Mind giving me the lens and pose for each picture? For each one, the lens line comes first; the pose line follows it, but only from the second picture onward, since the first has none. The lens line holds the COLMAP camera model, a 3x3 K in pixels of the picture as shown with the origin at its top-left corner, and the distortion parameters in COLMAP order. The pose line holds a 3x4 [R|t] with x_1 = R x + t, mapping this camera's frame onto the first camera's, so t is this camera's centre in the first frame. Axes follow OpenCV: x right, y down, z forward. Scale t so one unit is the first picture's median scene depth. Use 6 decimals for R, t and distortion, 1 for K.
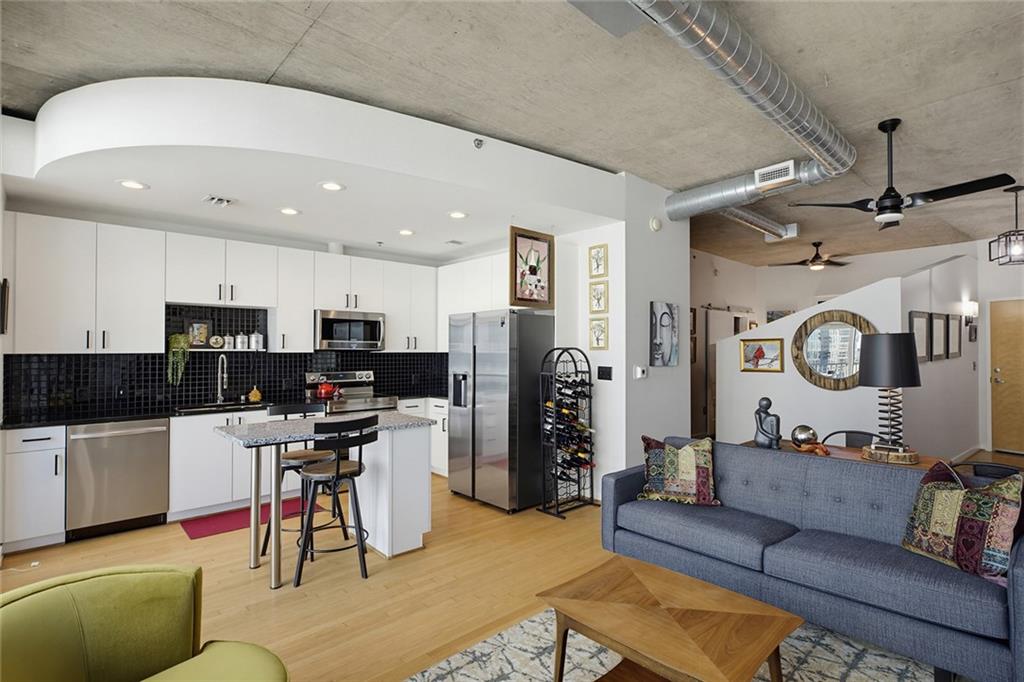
lens RADIAL K [[494.7, 0, 517.2], [0, 494.7, 344.4], [0, 0, 1]] dist [-0.002331, -0.000354]
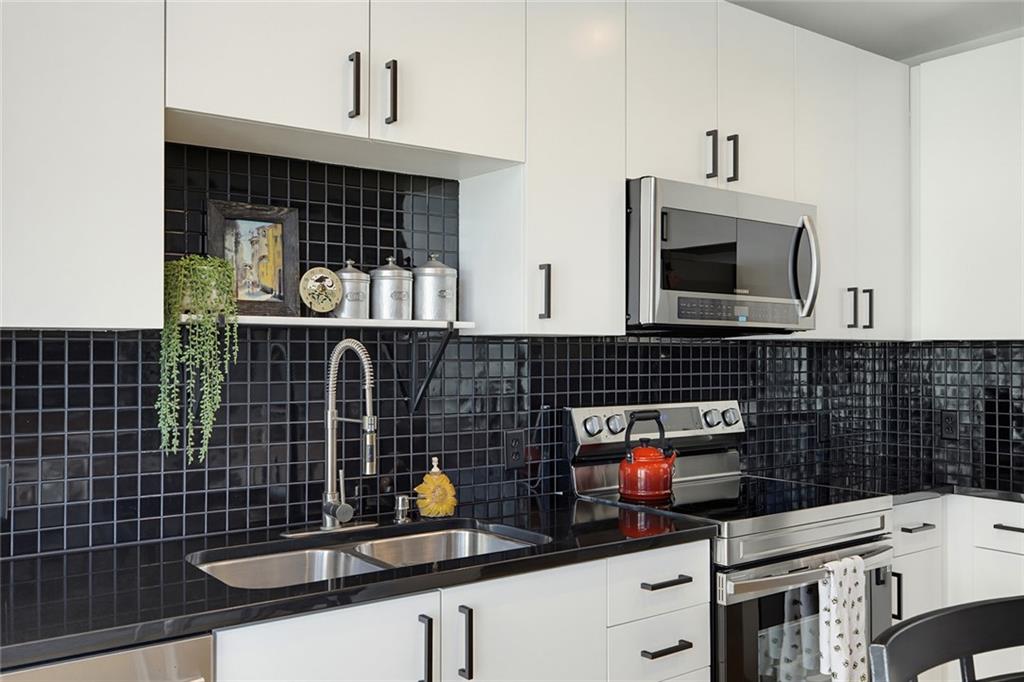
lens RADIAL K [[924.1, 0, 510.5], [0, 924.1, 338.8], [0, 0, 1]] dist [-0.010938, -0.002750]
pose [[0.995424, 0.002388, -0.095531, -0.447936], [-0.002117, 0.999993, 0.002944, 0.018053], [0.095538, -0.002729, 0.995422, 0.511082]]
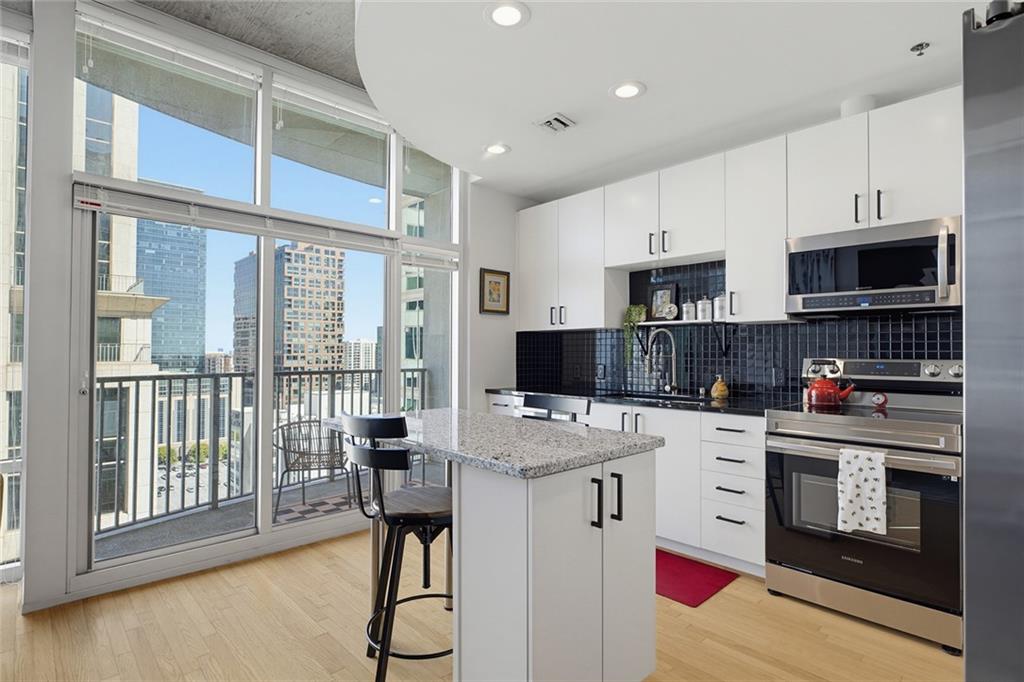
lens RADIAL K [[518.5, 0, 514.4], [0, 518.5, 343.2], [0, 0, 1]] dist [-0.003262, 0.001237]
pose [[0.013752, -0.016345, -0.999772, 0.160352], [0.011523, 0.999803, -0.016187, 0.050551], [0.999839, -0.011298, 0.013937, 0.727908]]
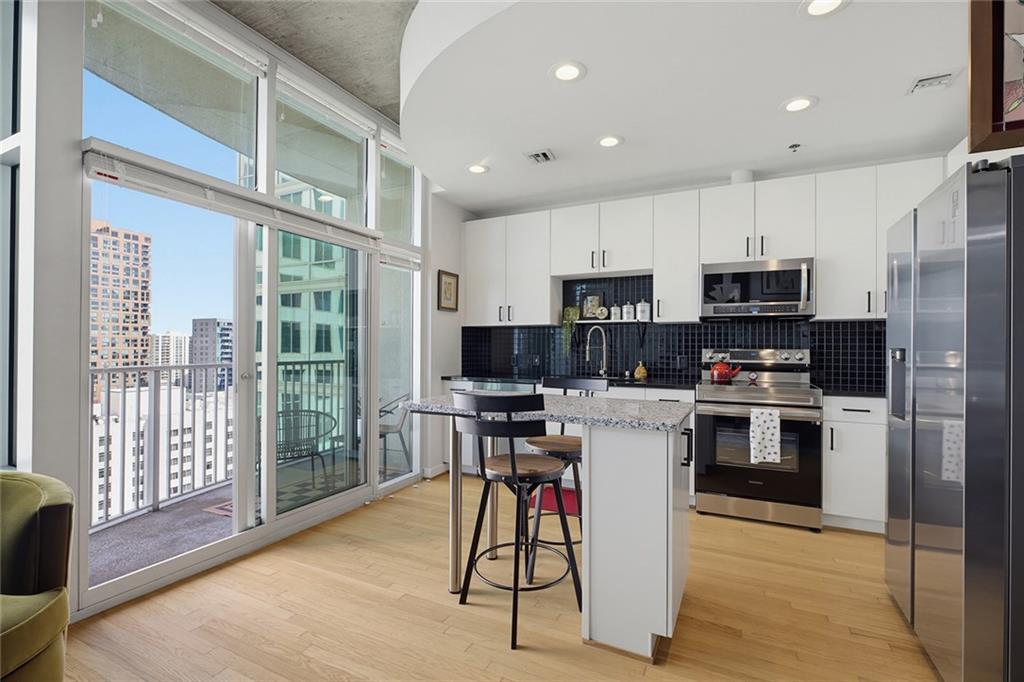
lens RADIAL K [[461.1, 0, 515.7], [0, 461.1, 342.4], [0, 0, 1]] dist [0.000928, -0.001349]
pose [[0.362847, -0.007263, -0.931821, 0.158822], [0.008119, 0.999956, -0.004633, 0.052986], [0.931814, -0.005884, 0.362890, 0.500456]]
